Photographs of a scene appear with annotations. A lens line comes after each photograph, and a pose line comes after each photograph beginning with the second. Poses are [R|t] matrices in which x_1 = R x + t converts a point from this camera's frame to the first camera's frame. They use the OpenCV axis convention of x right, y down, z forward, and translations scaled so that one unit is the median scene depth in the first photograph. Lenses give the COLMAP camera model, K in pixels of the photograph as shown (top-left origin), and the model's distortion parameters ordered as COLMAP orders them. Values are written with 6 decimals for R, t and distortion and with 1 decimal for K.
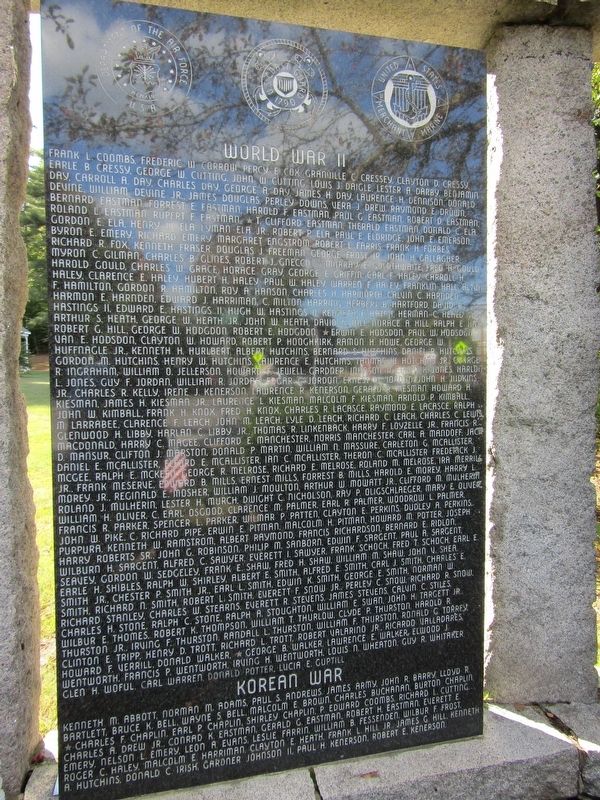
lens RADIAL K [[557.3, 0, 302.1], [0, 557.3, 399.1], [0, 0, 1]] dist [-0.007360, -0.004196]
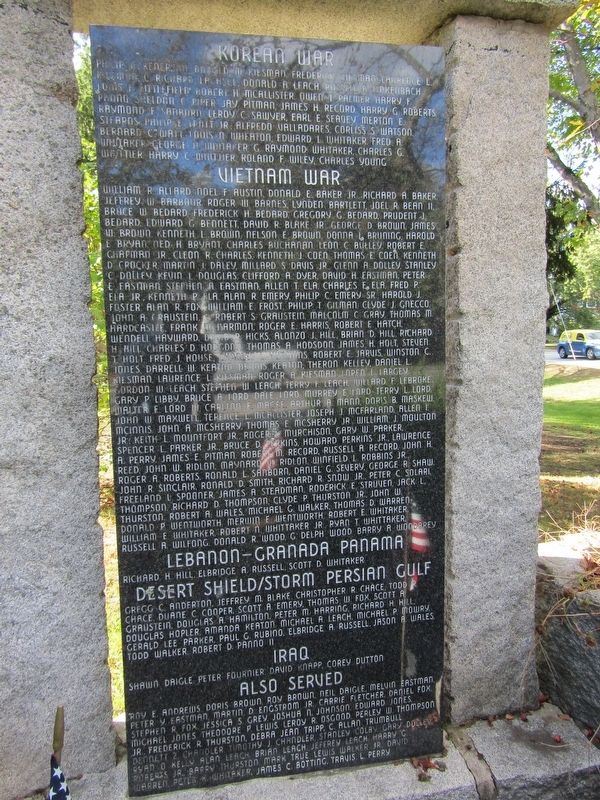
lens RADIAL K [[557.3, 0, 301.6], [0, 557.3, 403.8], [0, 0, 1]] dist [-0.007360, -0.004196]
pose [[0.886976, -0.037991, 0.460250, 0.420942], [0.017903, 0.998690, 0.047934, -0.079621], [-0.461468, -0.034276, 0.886494, 0.084720]]
